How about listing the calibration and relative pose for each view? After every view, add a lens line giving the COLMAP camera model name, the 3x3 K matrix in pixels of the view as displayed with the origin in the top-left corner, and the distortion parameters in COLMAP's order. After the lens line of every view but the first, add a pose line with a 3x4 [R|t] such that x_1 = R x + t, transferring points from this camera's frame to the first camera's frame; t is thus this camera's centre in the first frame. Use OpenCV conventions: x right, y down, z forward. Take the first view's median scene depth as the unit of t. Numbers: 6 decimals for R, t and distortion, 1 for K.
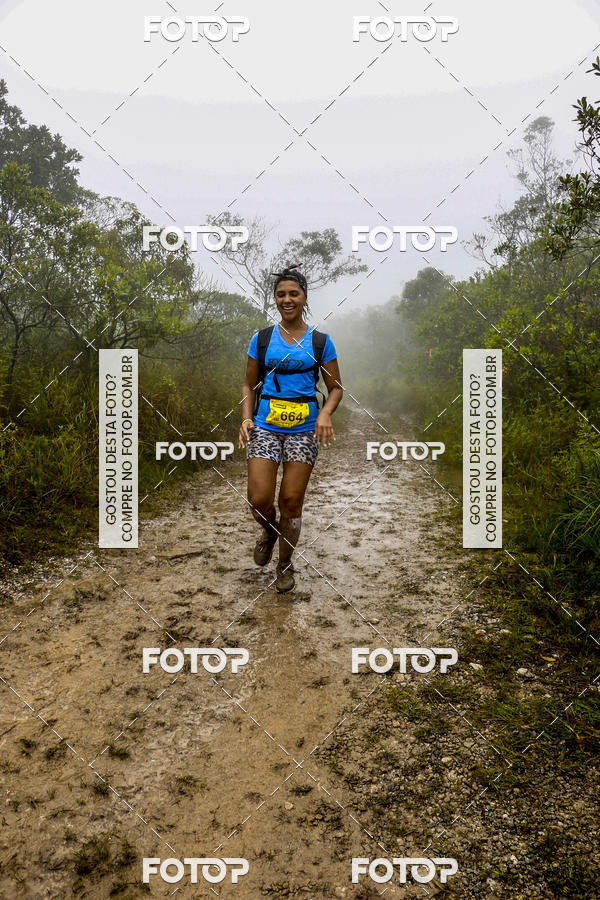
lens RADIAL K [[730.1, 0, 306.2], [0, 730.1, 454.5], [0, 0, 1]] dist [-0.186855, 0.152045]
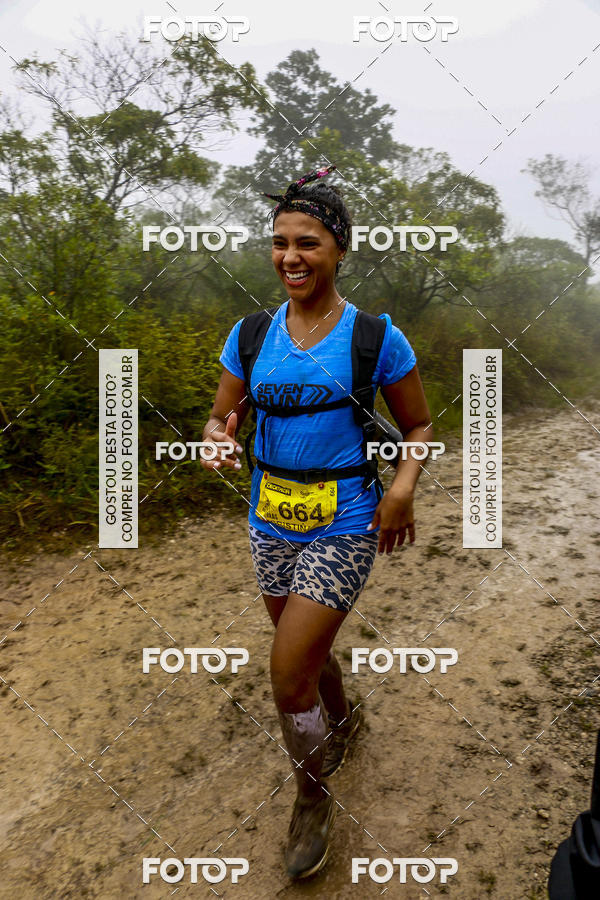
lens RADIAL K [[730.1, 0, 309.2], [0, 730.1, 462.0], [0, 0, 1]] dist [-0.186855, 0.152045]
pose [[0.904260, 0.064272, -0.422118, 0.110372], [-0.029842, 0.995702, 0.087680, 0.017168], [0.425939, -0.066688, 0.902291, -0.110391]]
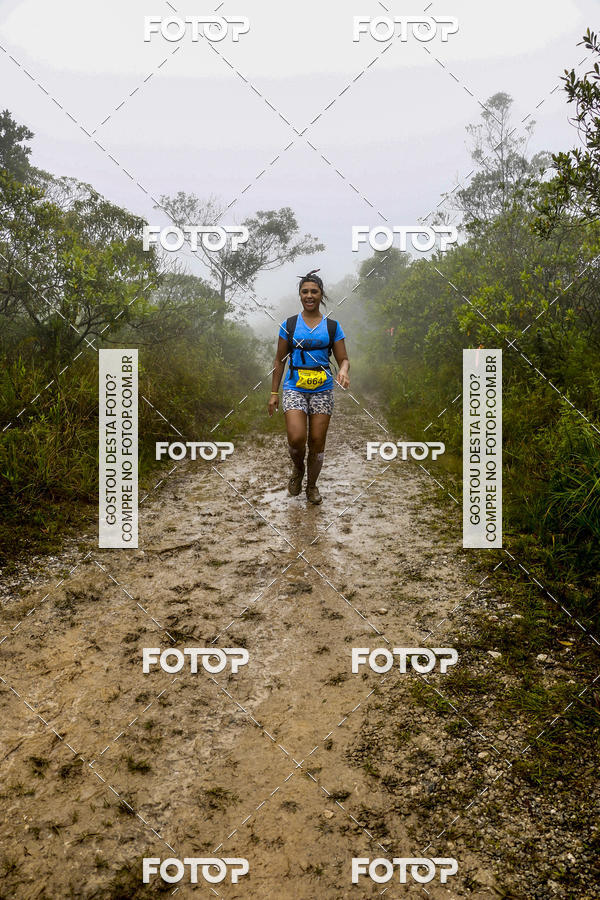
lens RADIAL K [[730.1, 0, 305.8], [0, 730.1, 451.0], [0, 0, 1]] dist [-0.186855, 0.152045]
pose [[0.997517, -0.028635, 0.064346, -0.068014], [0.027186, 0.999359, 0.023291, -0.011194], [-0.064972, -0.021484, 0.997656, 0.039935]]
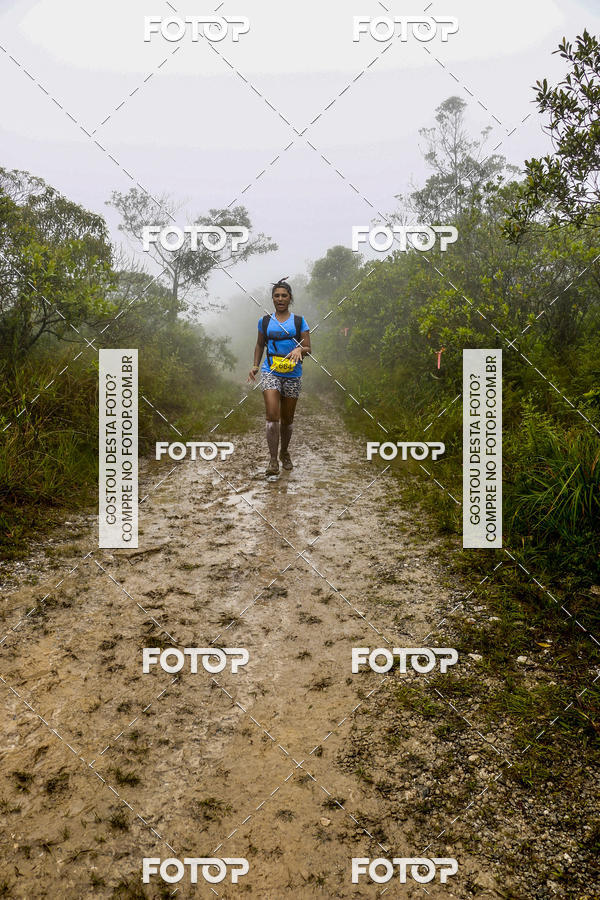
lens RADIAL K [[730.1, 0, 302.5], [0, 730.1, 455.9], [0, 0, 1]] dist [-0.186855, 0.152045]
pose [[0.990755, -0.027848, 0.132771, -0.110821], [0.023658, 0.999174, 0.033029, -0.018583], [-0.133581, -0.029583, 0.990596, 0.050841]]
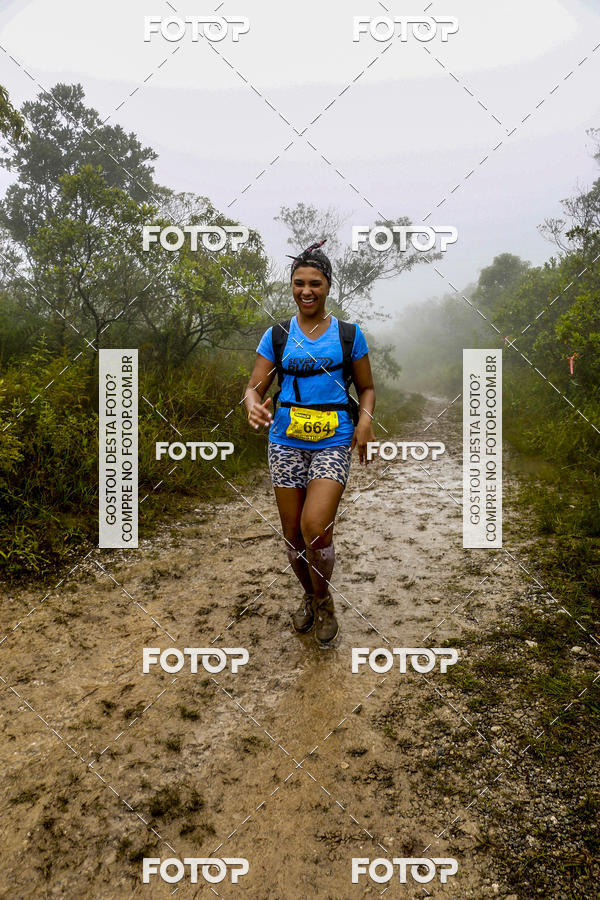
lens RADIAL K [[730.1, 0, 306.3], [0, 730.1, 461.5], [0, 0, 1]] dist [-0.186855, 0.152045]
pose [[0.994160, -0.002677, -0.107879, 0.023176], [0.005234, 0.999712, 0.023425, 0.006690], [0.107786, -0.023853, 0.993888, -0.046606]]
